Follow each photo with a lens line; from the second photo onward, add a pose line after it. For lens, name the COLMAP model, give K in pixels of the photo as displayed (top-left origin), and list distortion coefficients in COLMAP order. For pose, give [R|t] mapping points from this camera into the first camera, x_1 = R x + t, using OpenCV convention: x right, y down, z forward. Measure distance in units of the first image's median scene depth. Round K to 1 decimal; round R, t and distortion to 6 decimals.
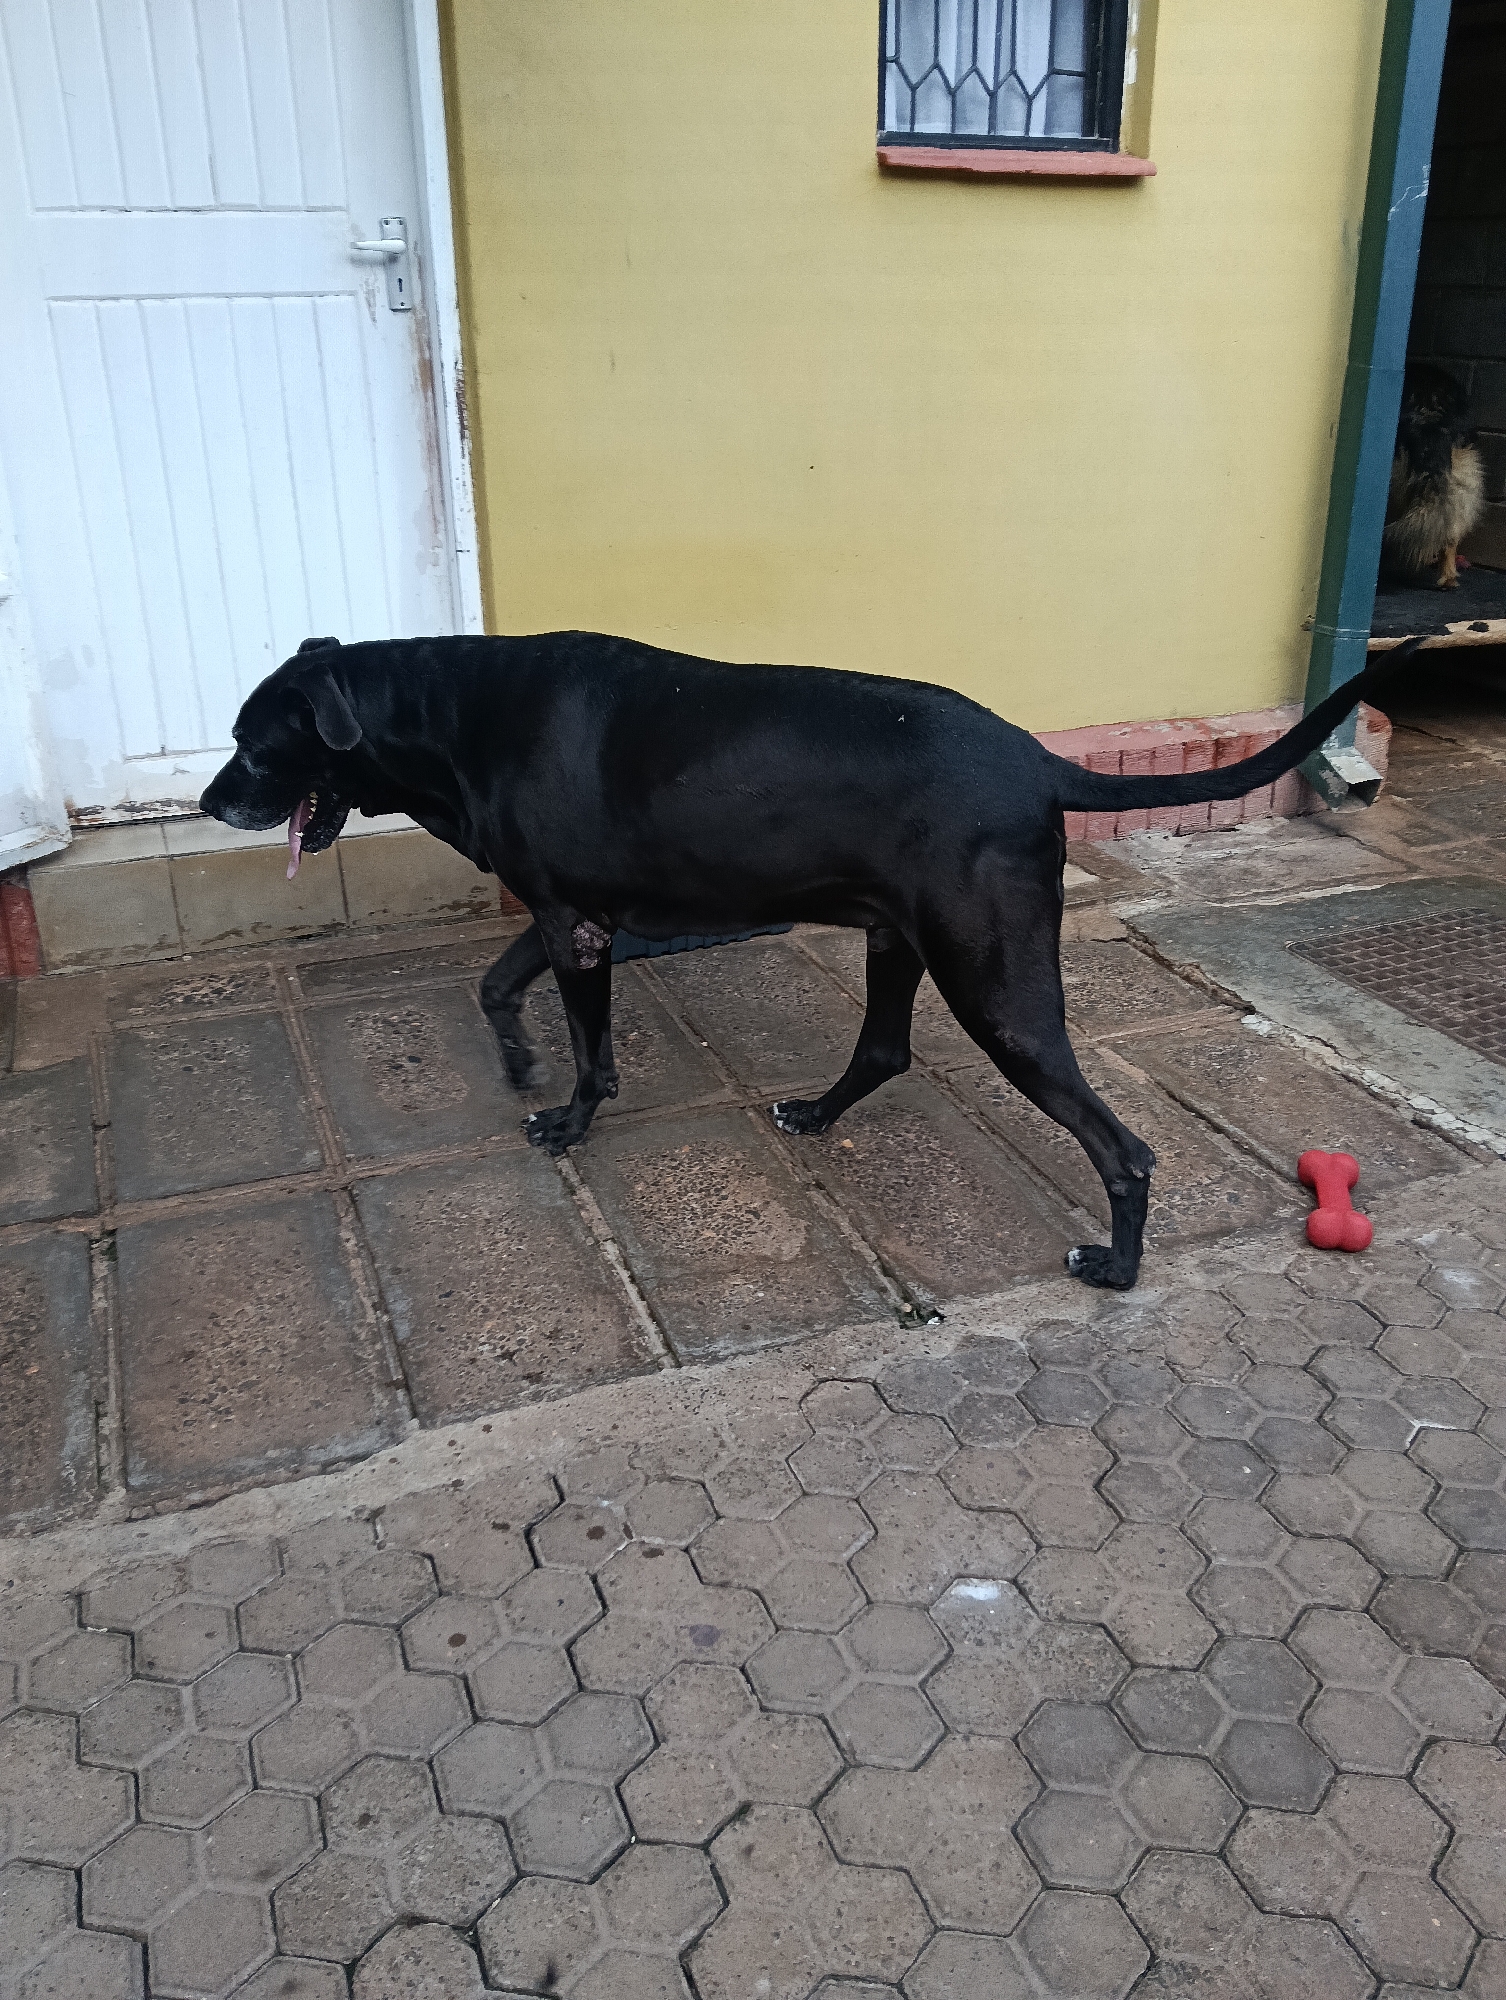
lens RADIAL K [[1577.8, 0, 756.3], [0, 1577.8, 995.6], [0, 0, 1]] dist [0.004121, 0.001816]
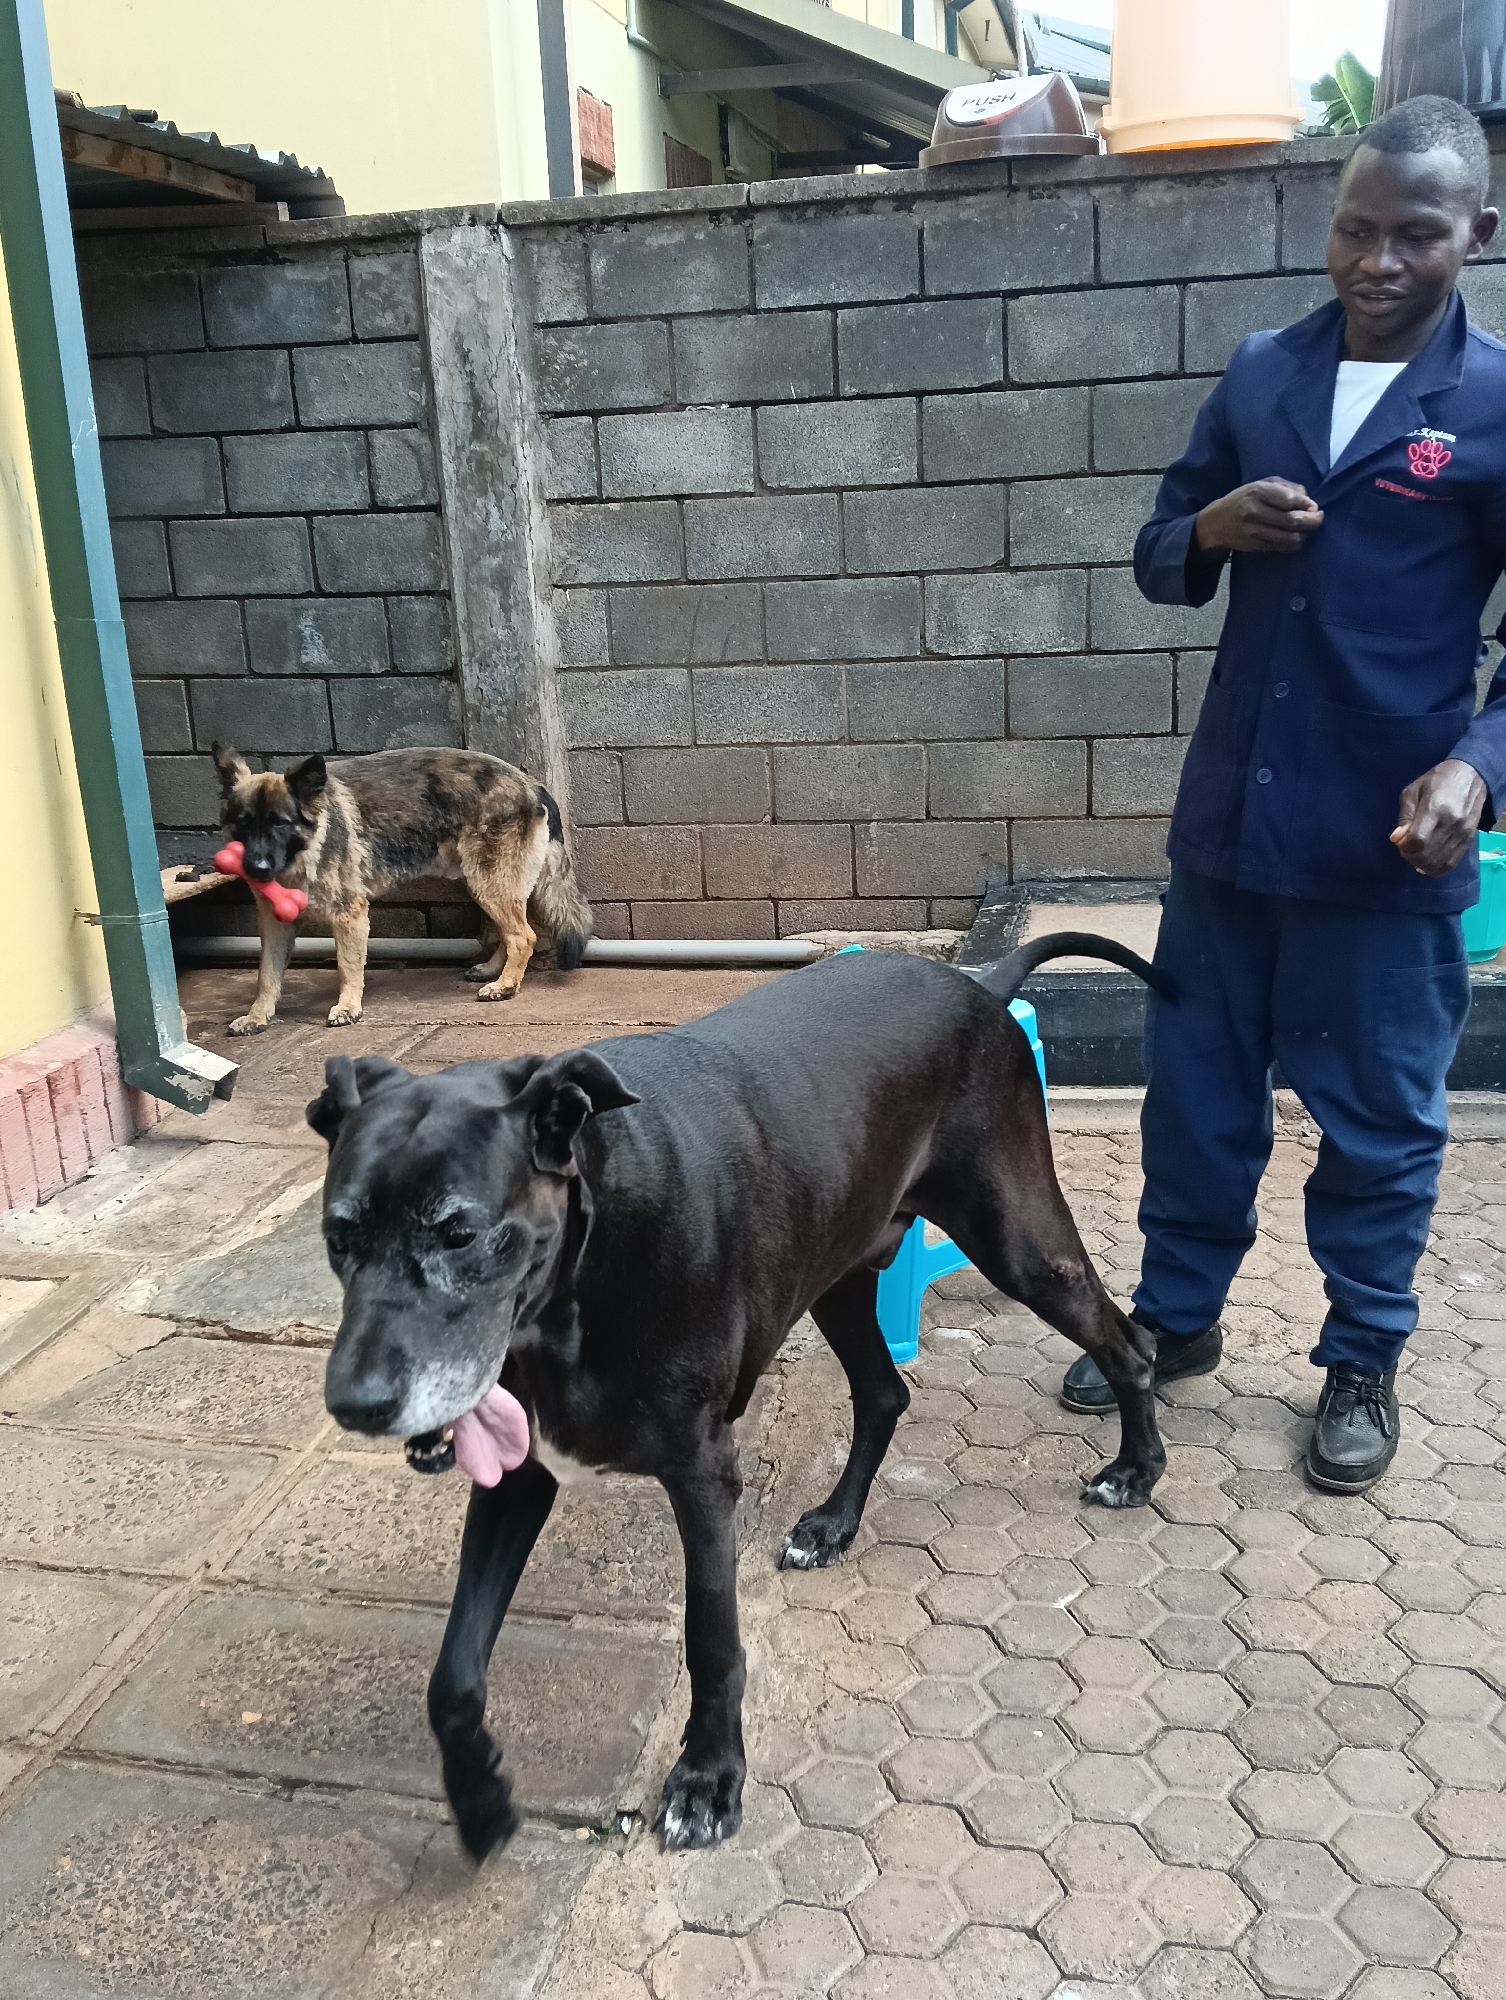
lens RADIAL K [[1870.4, 0, 754.9], [0, 1870.4, 1001.6], [0, 0, 1]] dist [0.004810, 0.000000]
pose [[0.539079, -0.230017, 0.810238, -0.308733], [0.365253, 0.930667, 0.021190, -0.099614], [-0.758936, 0.284519, 0.585718, 0.194356]]
